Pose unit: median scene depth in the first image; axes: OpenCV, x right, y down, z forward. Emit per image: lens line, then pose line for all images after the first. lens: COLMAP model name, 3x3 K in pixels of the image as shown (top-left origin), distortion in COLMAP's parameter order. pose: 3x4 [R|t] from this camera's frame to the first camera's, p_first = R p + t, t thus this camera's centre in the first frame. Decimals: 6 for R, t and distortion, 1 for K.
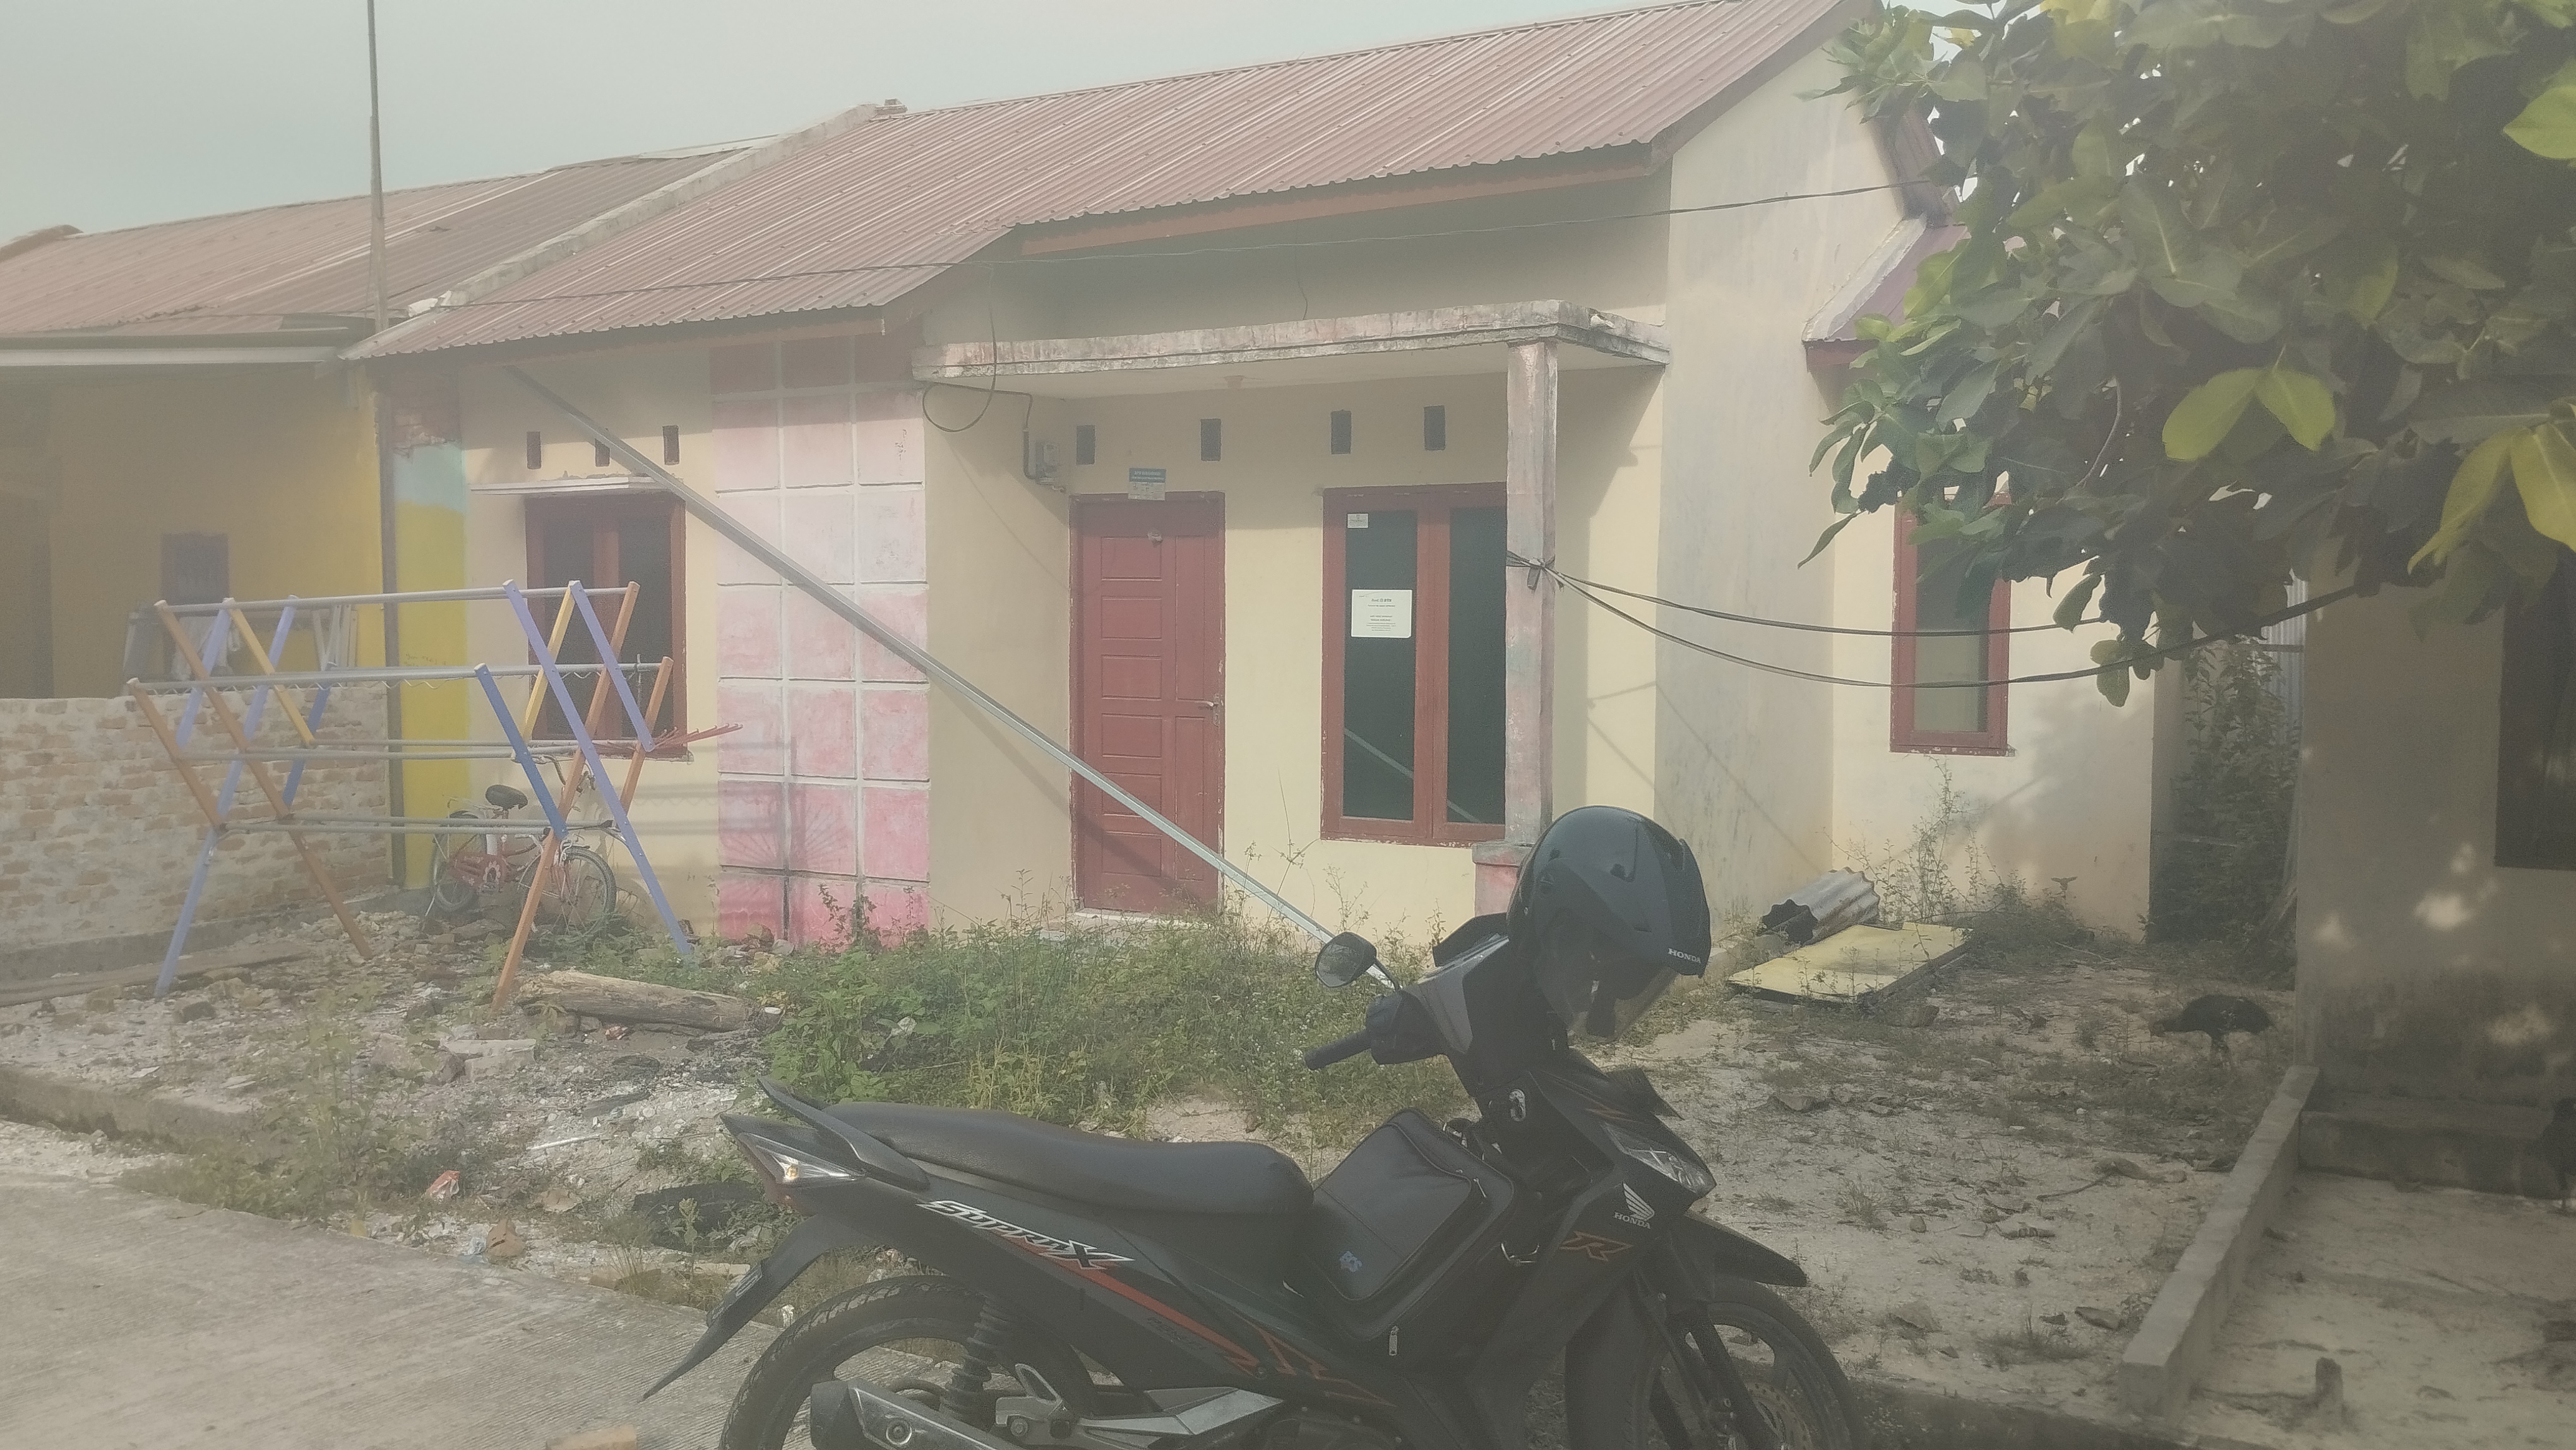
lens RADIAL K [[2157.9, 0, 1288.0], [0, 2157.9, 725.0], [0, 0, 1]] dist [0.040429, -0.001229]
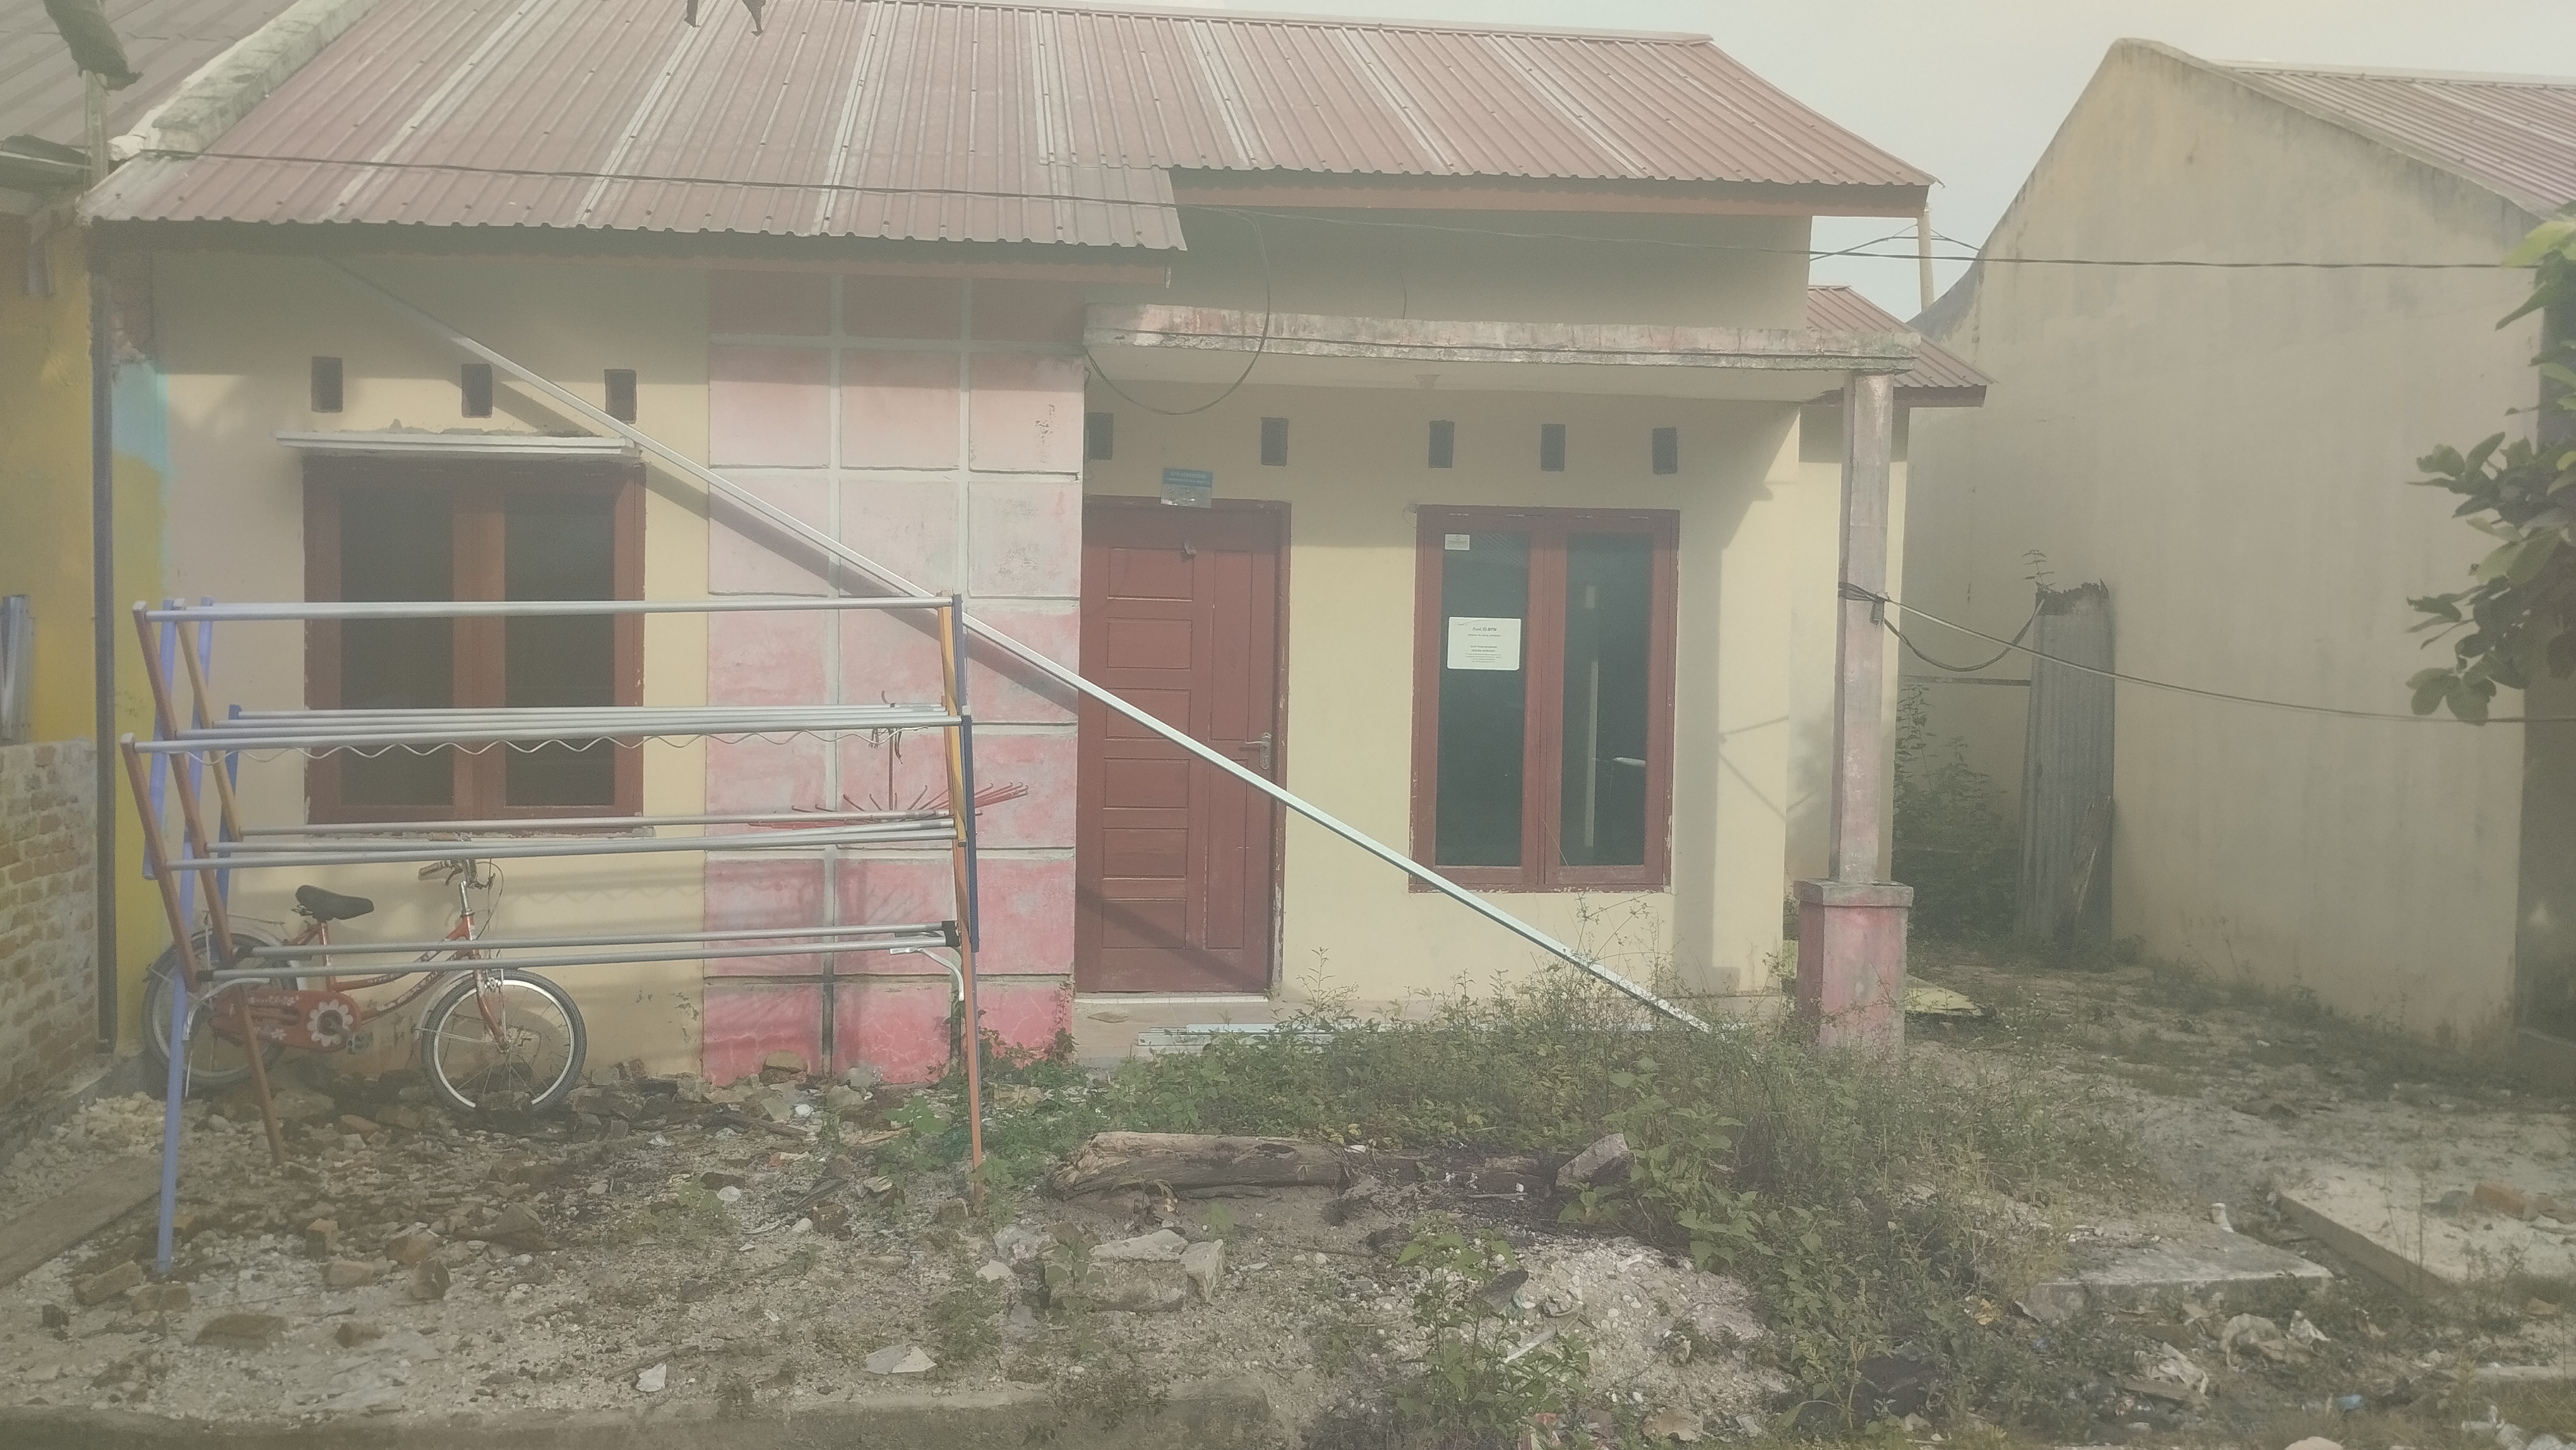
lens RADIAL K [[2157.9, 0, 1288.0], [0, 2157.9, 725.0], [0, 0, 1]] dist [0.040429, -0.001229]
pose [[0.795222, -0.011453, 0.606210, -0.574104], [0.017964, 0.999828, -0.004675, -0.013898], [-0.606052, 0.014608, 0.795291, 0.312369]]
